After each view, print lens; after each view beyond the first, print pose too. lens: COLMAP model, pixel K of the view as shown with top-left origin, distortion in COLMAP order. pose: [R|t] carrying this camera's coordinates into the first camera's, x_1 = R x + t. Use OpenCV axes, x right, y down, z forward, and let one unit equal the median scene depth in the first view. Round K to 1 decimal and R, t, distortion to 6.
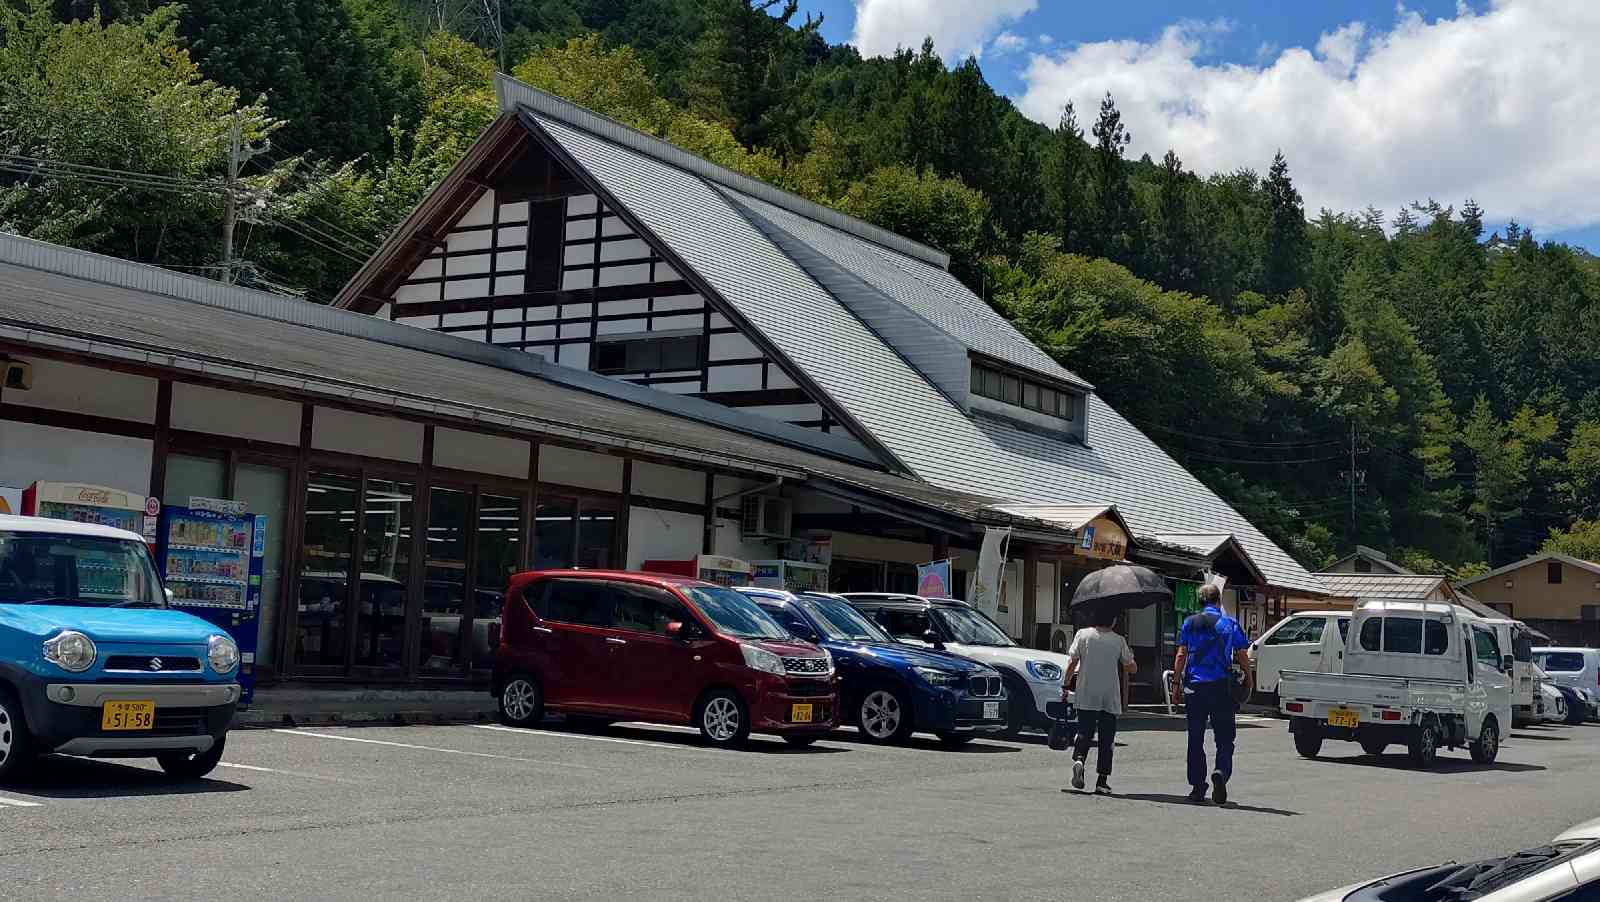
lens RADIAL K [[1914.7, 0, 805.7], [0, 1914.7, 451.6], [0, 0, 1]] dist [0.067888, 0.000000]
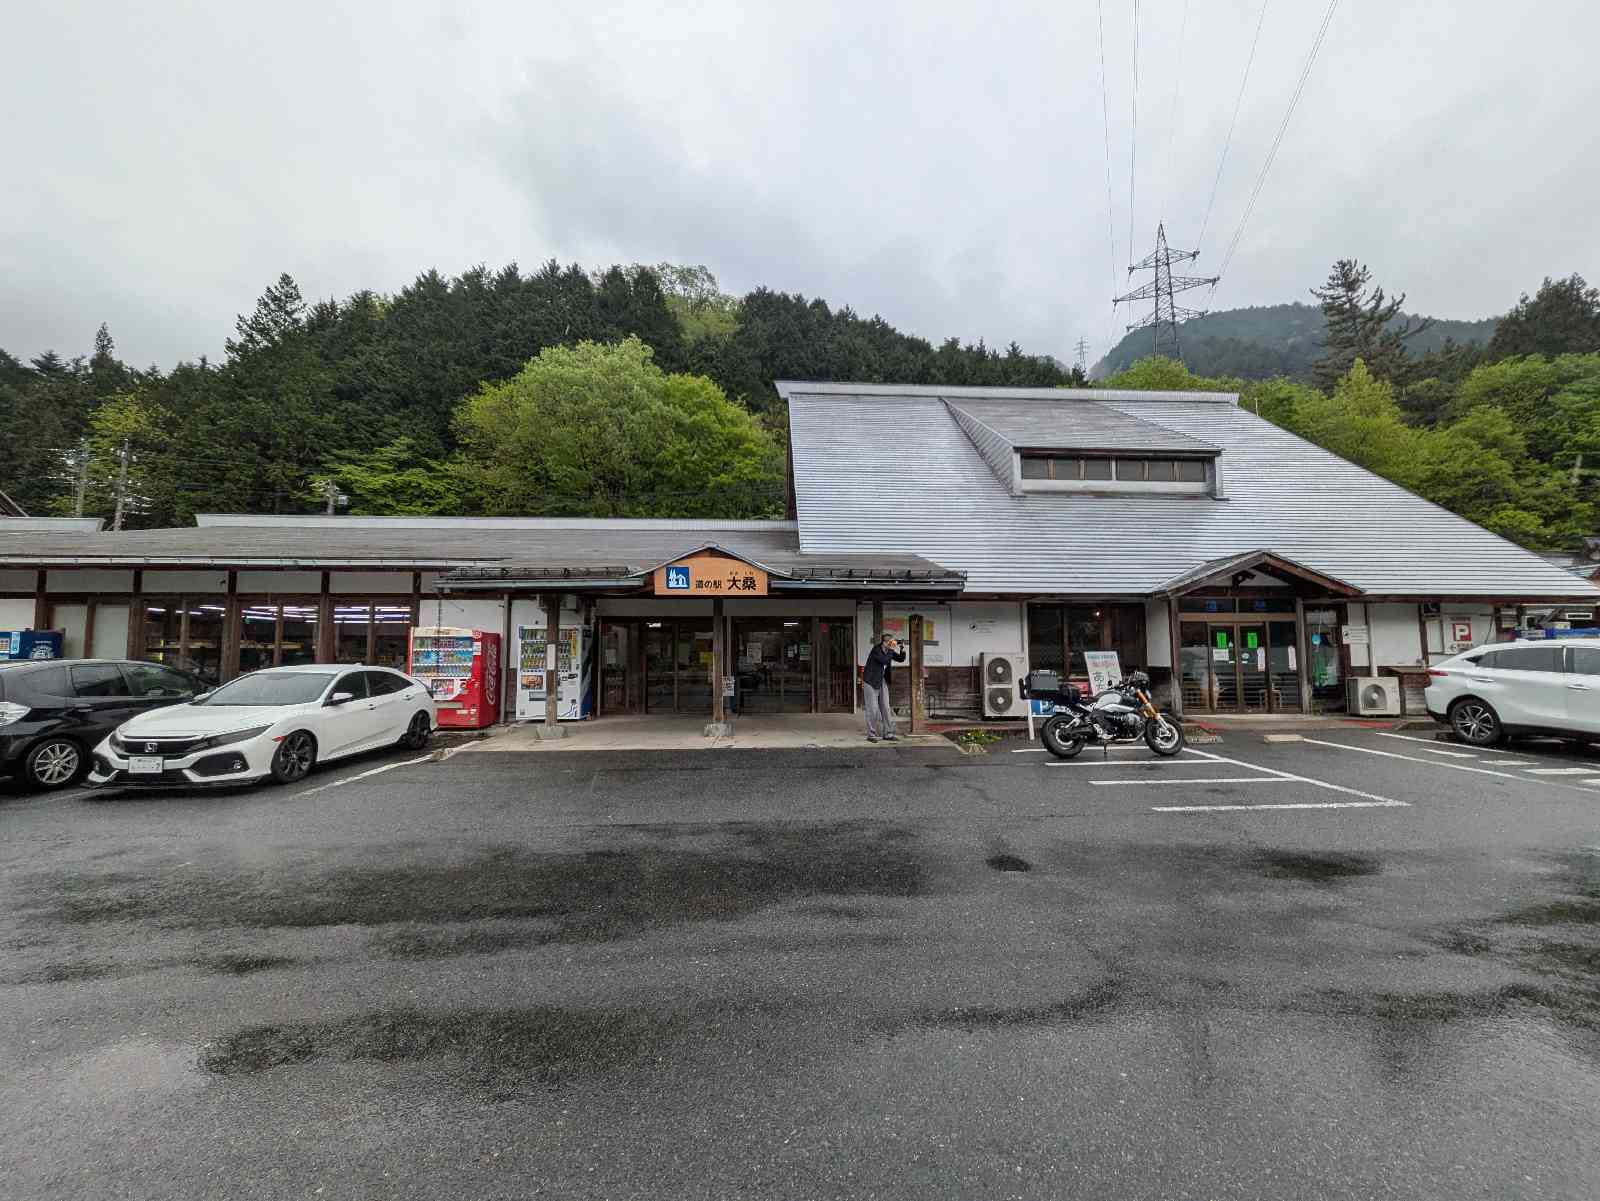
lens RADIAL K [[639.3, 0, 811.5], [0, 639.3, 604.9], [0, 0, 1]] dist [0.003190, 0.000092]
pose [[0.596655, -0.110895, -0.794799, 0.344630], [0.111110, 0.992283, -0.055039, 0.064175], [0.794769, -0.055471, 0.604372, 0.619921]]
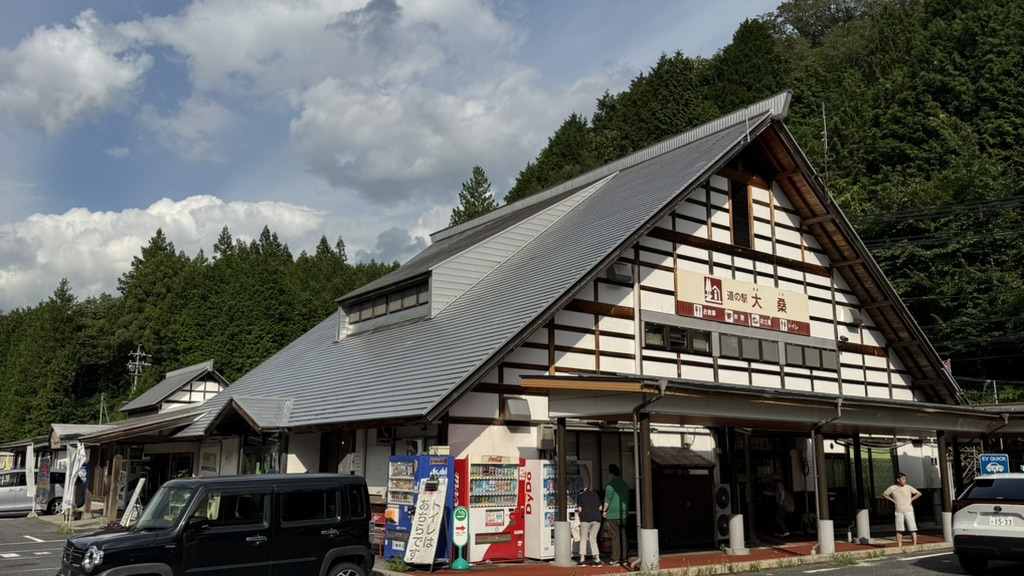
lens RADIAL K [[818.7, 0, 507.2], [0, 818.7, 291.0], [0, 0, 1]] dist [0.069039, -0.071194]
pose [[0.347606, 0.152521, 0.925153, -0.745534], [-0.081796, 0.987853, -0.132124, 0.039399], [-0.934066, -0.029746, 0.355859, 0.959805]]
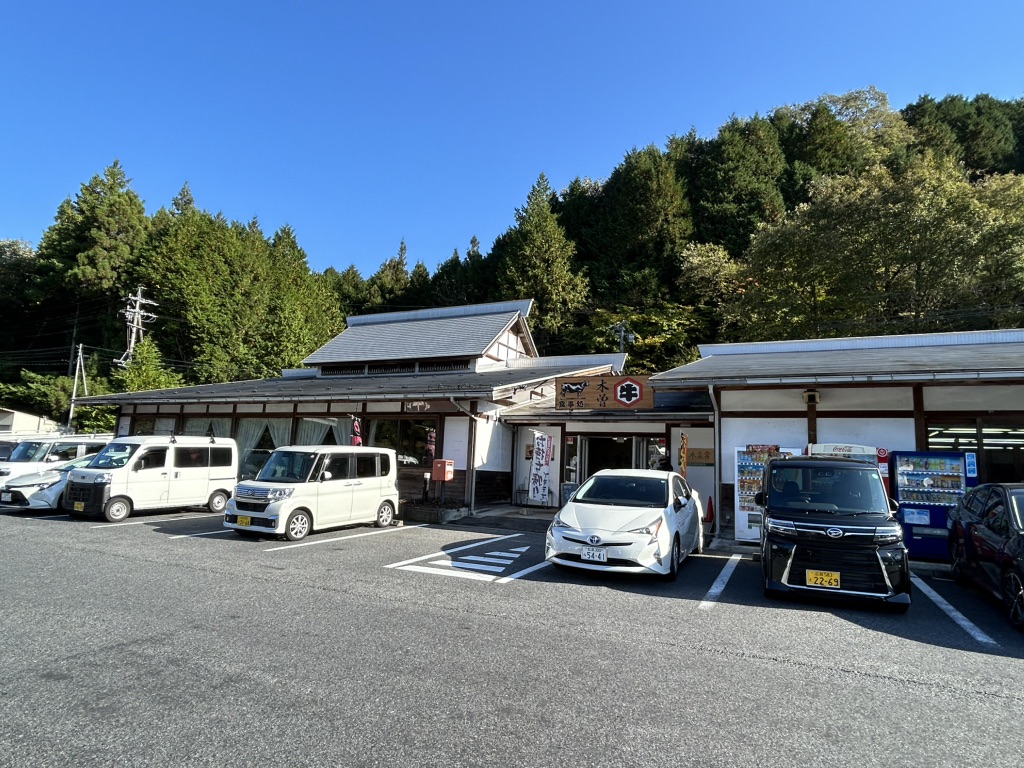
lens RADIAL K [[580.4, 0, 509.9], [0, 580.4, 385.2], [0, 0, 1]] dist [-0.007519, 0.008858]
pose [[0.127984, -0.184222, -0.974516, 0.094962], [0.060634, 0.982212, -0.177714, 0.020256], [0.989921, -0.036344, 0.136878, 0.256281]]
